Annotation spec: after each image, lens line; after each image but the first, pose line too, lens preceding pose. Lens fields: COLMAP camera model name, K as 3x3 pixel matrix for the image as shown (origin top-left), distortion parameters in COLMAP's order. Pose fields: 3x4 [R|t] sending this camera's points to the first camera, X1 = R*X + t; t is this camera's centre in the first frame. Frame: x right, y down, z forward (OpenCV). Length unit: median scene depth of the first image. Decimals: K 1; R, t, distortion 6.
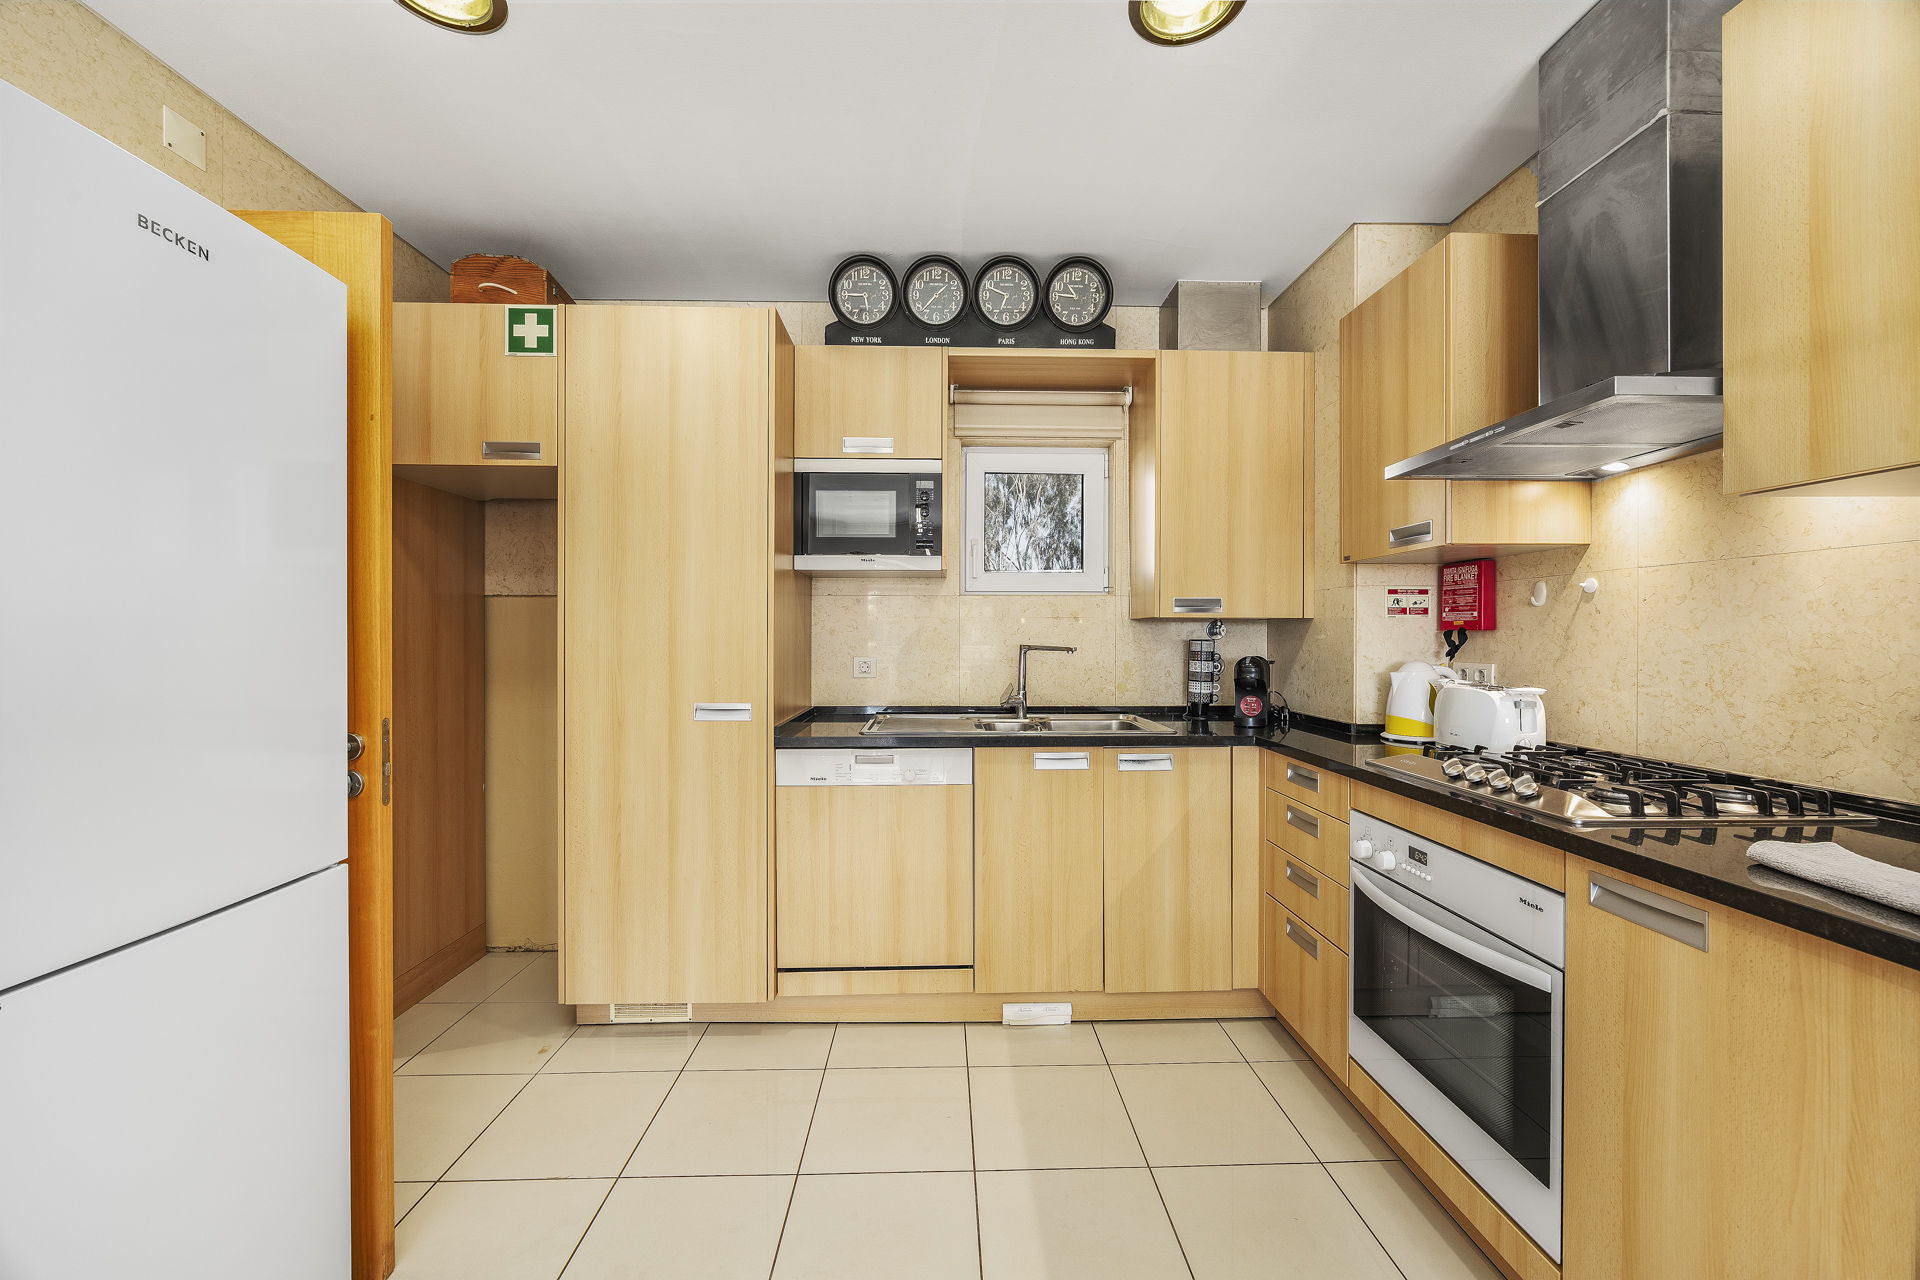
lens RADIAL K [[725.4, 0, 952.6], [0, 725.4, 637.5], [0, 0, 1]] dist [-0.002886, -0.000129]
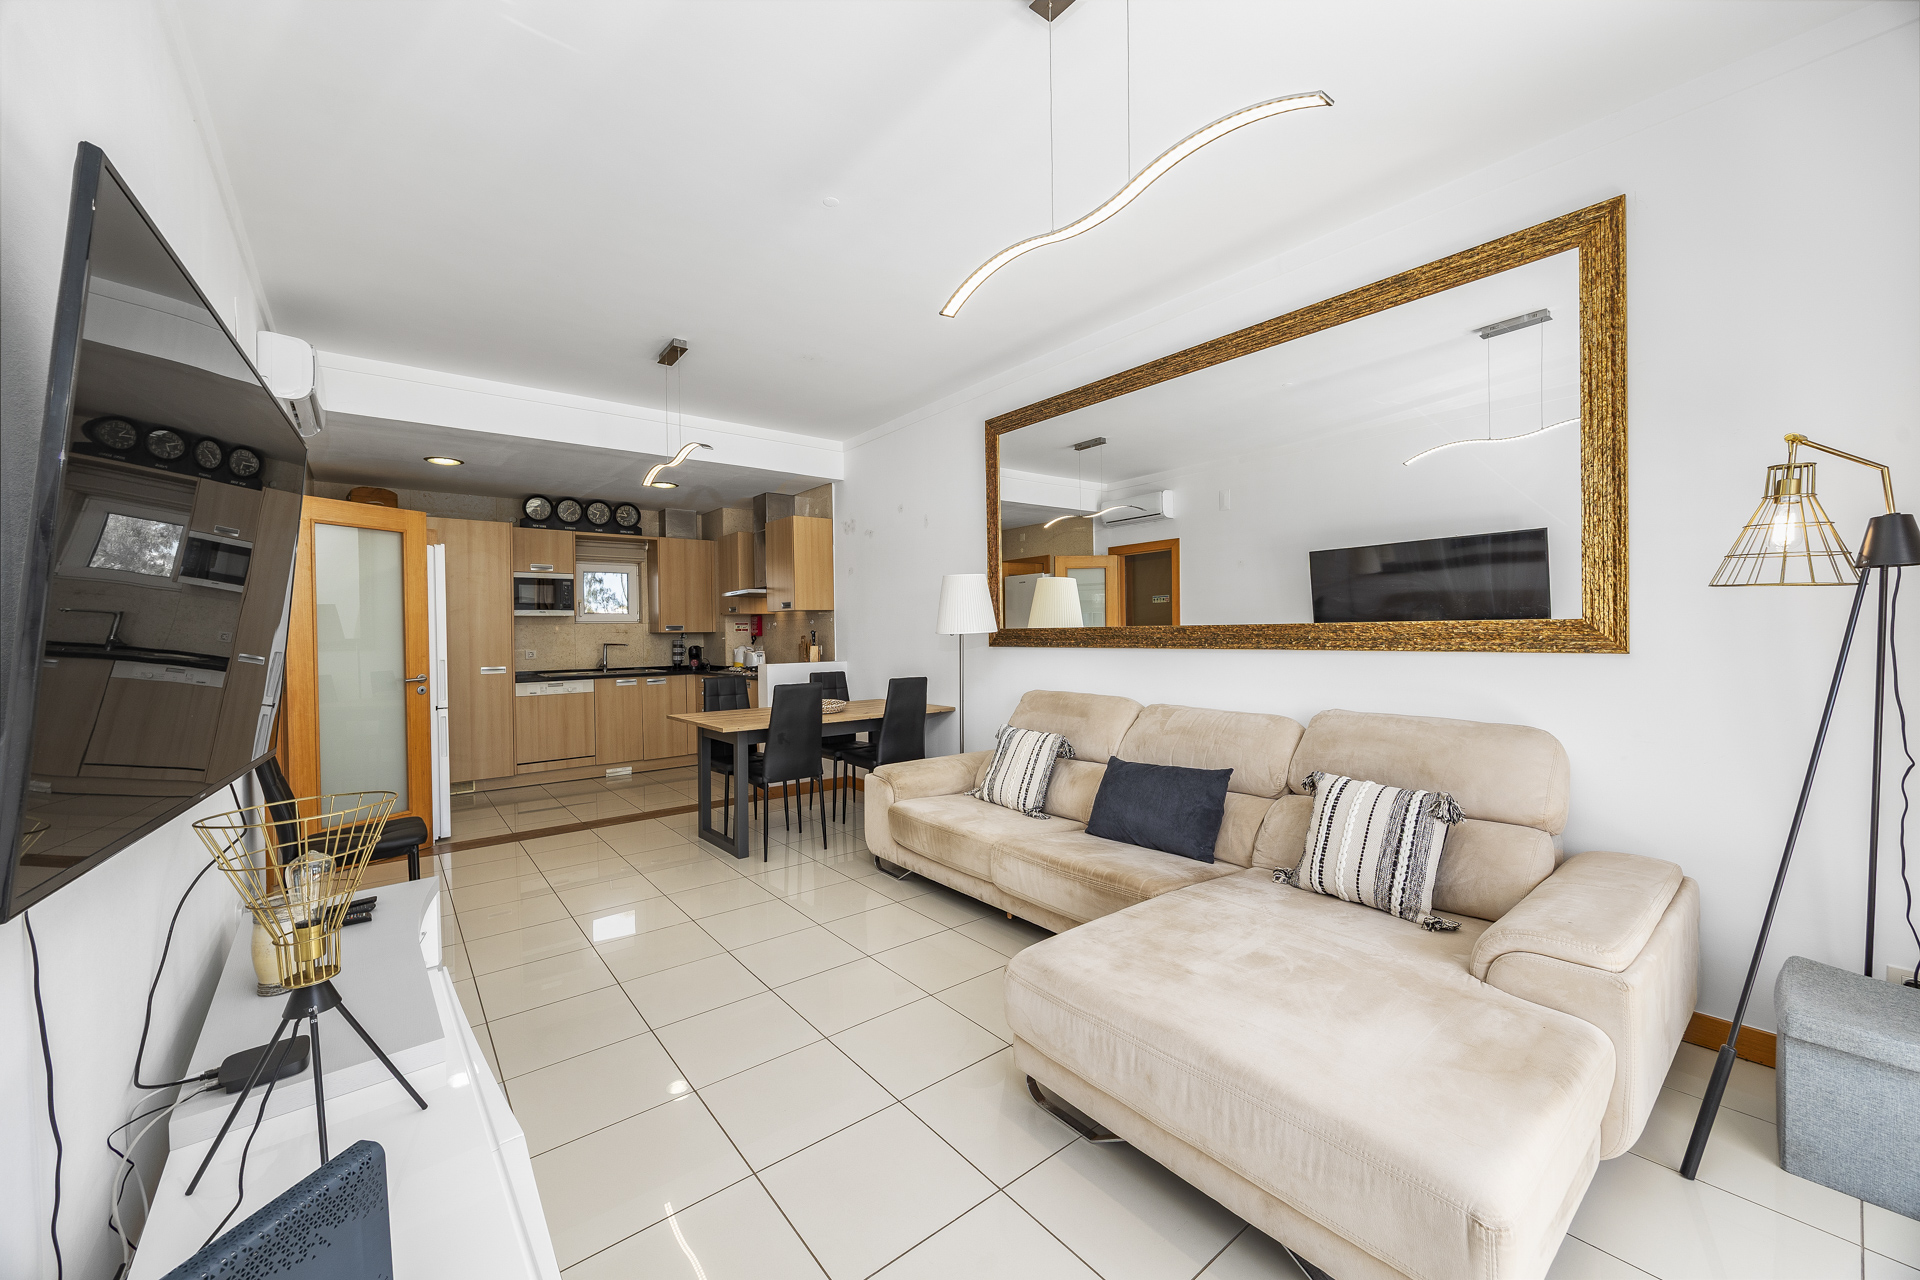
lens RADIAL K [[725.4, 0, 952.6], [0, 725.4, 637.5], [0, 0, 1]] dist [-0.002886, -0.000129]
pose [[0.801260, -0.017497, 0.598061, -0.537866], [0.017443, 0.999831, 0.005880, -0.005469], [-0.598062, 0.005720, 0.801429, -2.123259]]
